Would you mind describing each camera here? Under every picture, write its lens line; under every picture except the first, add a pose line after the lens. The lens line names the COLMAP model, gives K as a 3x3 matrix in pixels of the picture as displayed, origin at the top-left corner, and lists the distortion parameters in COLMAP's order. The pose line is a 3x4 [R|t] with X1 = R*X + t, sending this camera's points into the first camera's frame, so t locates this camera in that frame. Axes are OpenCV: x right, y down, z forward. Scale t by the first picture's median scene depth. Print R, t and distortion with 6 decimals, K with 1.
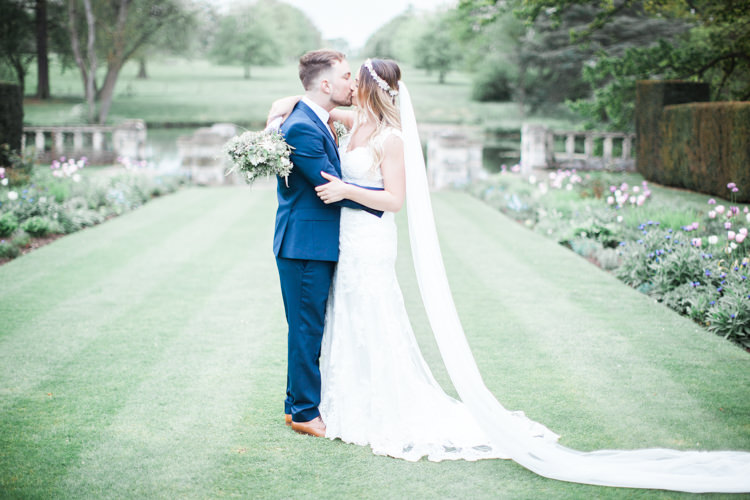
lens RADIAL K [[730.4, 0, 375.0], [0, 730.4, 250.0], [0, 0, 1]] dist [-0.073512, 0.009112]
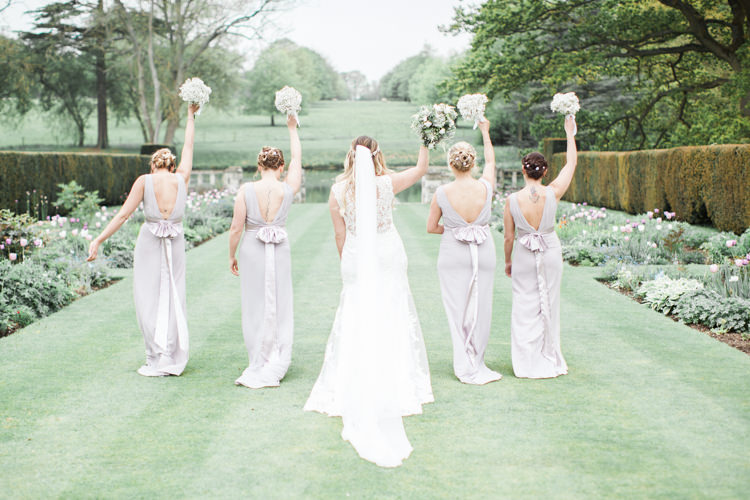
lens RADIAL K [[1169.1, 0, 375.0], [0, 1169.1, 250.0], [0, 0, 1]] dist [-0.138439, 0.069984]
pose [[0.999663, -0.014882, -0.021292, 0.014010], [0.012731, 0.995120, -0.097852, 0.200184], [0.022644, 0.097548, 0.994973, -1.186857]]
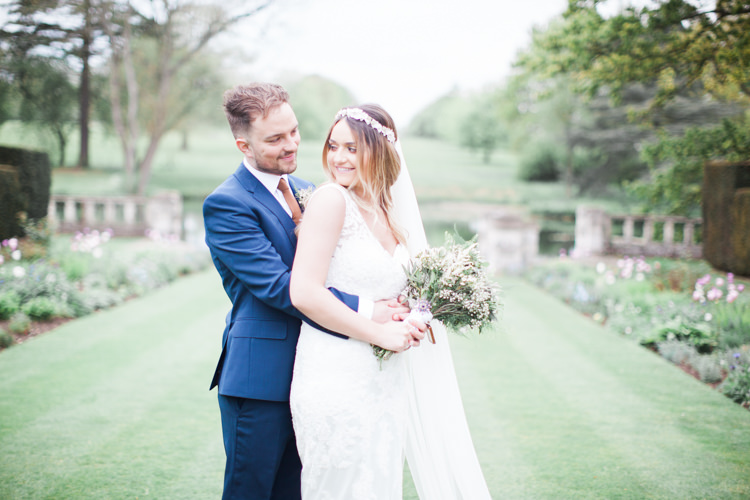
lens RADIAL K [[730.4, 0, 375.0], [0, 730.4, 250.0], [0, 0, 1]] dist [-0.073512, 0.009112]
pose [[0.998292, 0.026051, -0.052296, -0.010528], [-0.031394, 0.994071, -0.104103, -0.012576], [0.049274, 0.105567, 0.993191, 0.070918]]
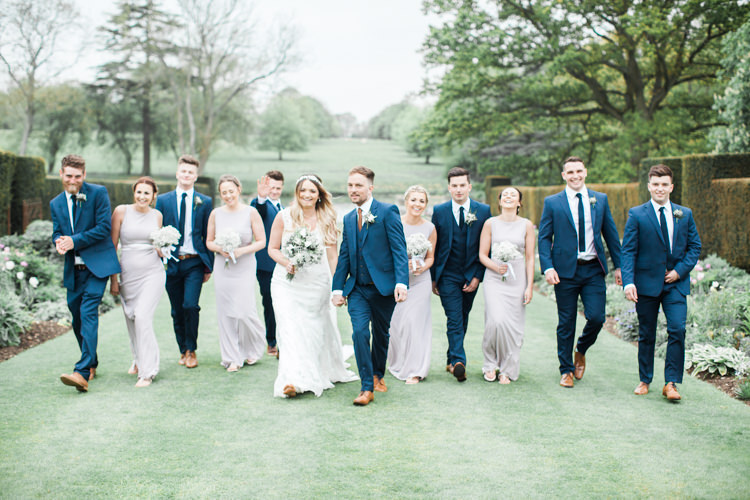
lens RADIAL K [[1169.1, 0, 375.0], [0, 1169.1, 250.0], [0, 0, 1]] dist [-0.138439, 0.069984]
pose [[0.999927, 0.001764, -0.011954, 0.038409], [-0.003196, 0.992664, -0.120867, 0.318508], [0.011653, 0.120897, 0.992597, -1.893959]]
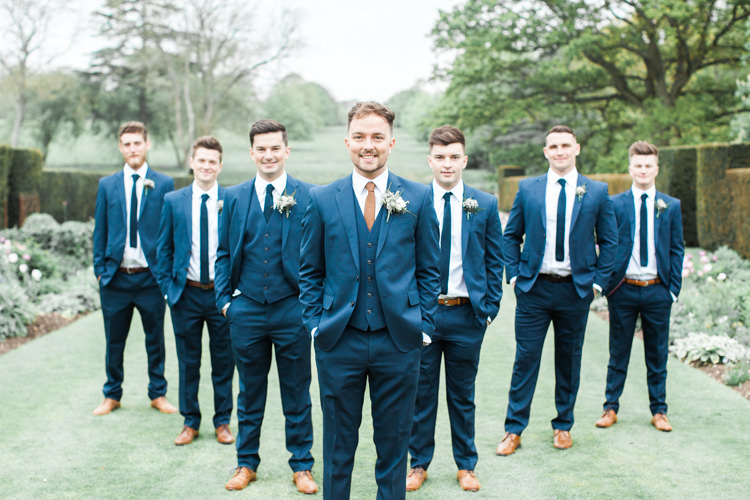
lens RADIAL K [[1169.1, 0, 375.0], [0, 1169.1, 250.0], [0, 0, 1]] dist [-0.138439, 0.069984]
pose [[0.999906, -0.001371, -0.013632, 0.020603], [-0.000193, 0.993473, -0.114064, 0.295169], [0.013700, 0.114056, 0.993380, -1.743781]]
